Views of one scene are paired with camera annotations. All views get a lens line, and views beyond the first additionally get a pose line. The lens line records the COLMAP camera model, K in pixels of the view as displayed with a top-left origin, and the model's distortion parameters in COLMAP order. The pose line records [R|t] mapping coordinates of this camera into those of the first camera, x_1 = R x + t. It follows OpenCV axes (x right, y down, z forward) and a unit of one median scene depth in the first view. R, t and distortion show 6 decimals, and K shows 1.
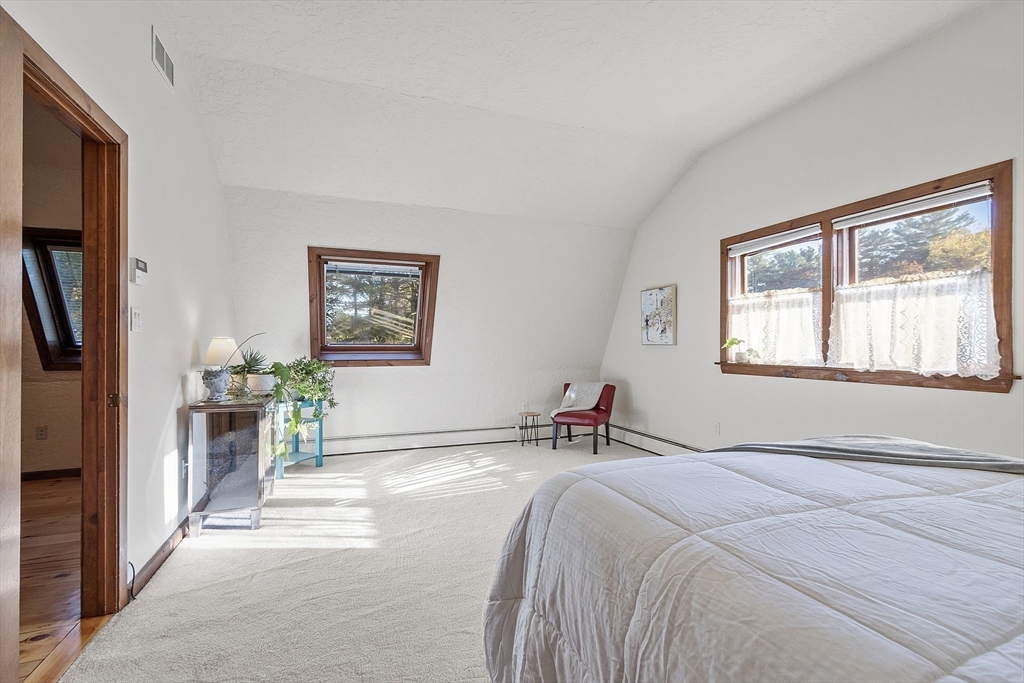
lens RADIAL K [[452.2, 0, 510.8], [0, 452.2, 346.3], [0, 0, 1]] dist [0.000990, -0.000330]
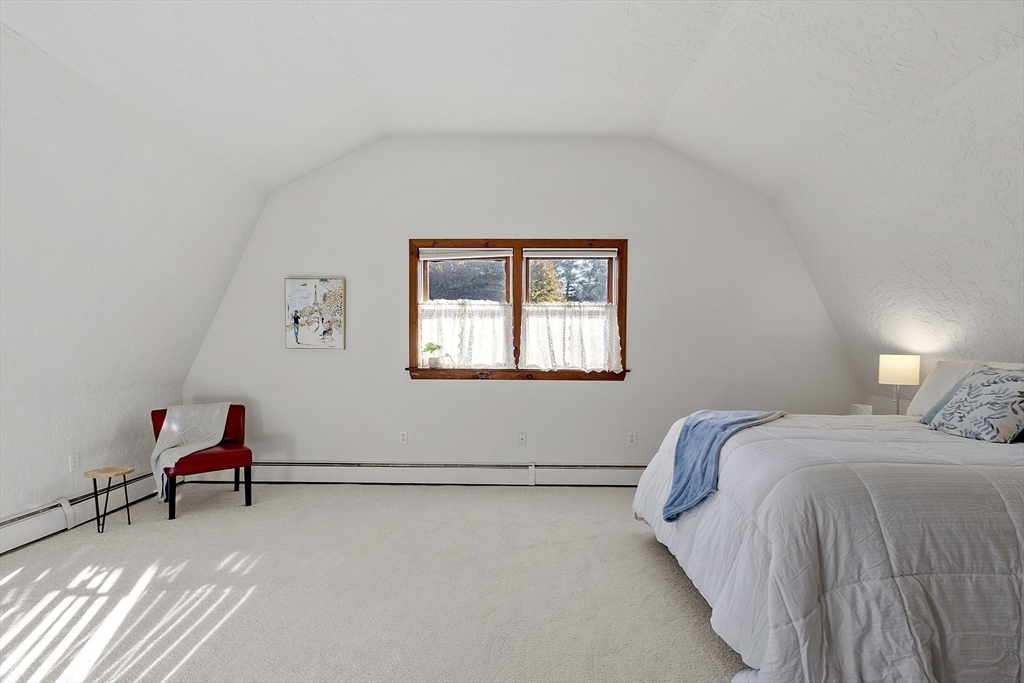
lens RADIAL K [[487.9, 0, 512.3], [0, 487.9, 367.0], [0, 0, 1]] dist [-0.000054, -0.000057]
pose [[0.381854, -0.023971, 0.923912, -0.448762], [-0.005575, 0.999586, 0.028239, 0.003322], [-0.924206, -0.015934, 0.381562, 0.443906]]
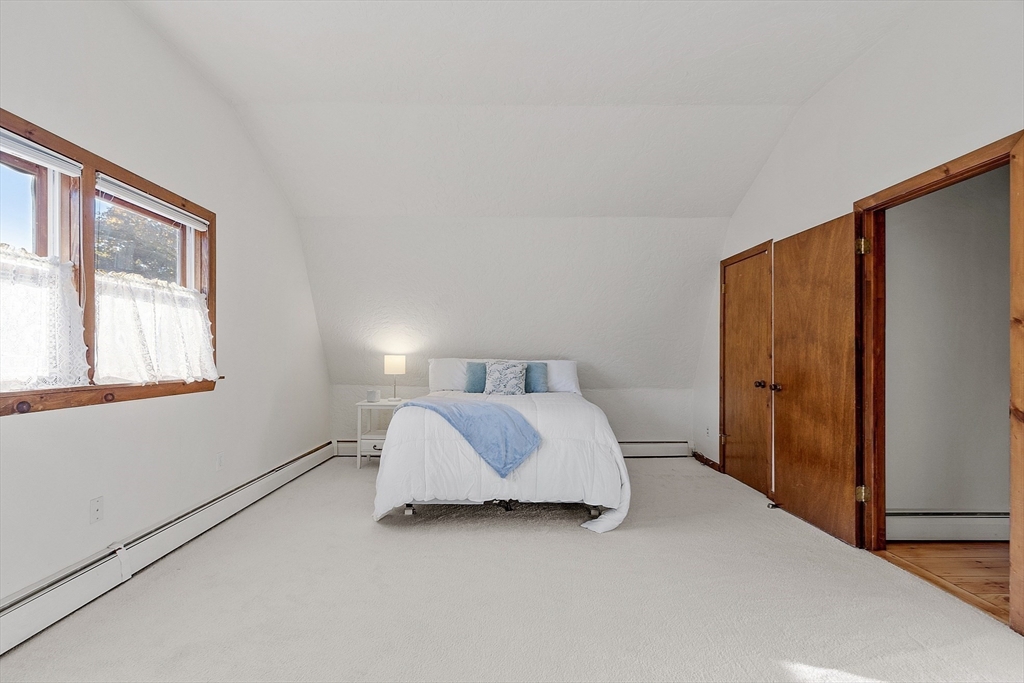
lens RADIAL K [[443.0, 0, 511.6], [0, 443.0, 356.3], [0, 0, 1]] dist [0.000562, 0.000001]
pose [[-0.932669, -0.000628, 0.360732, -0.107472], [0.000947, 0.999991, 0.004189, 0.000170], [-0.360731, 0.004249, -0.932660, 1.203838]]
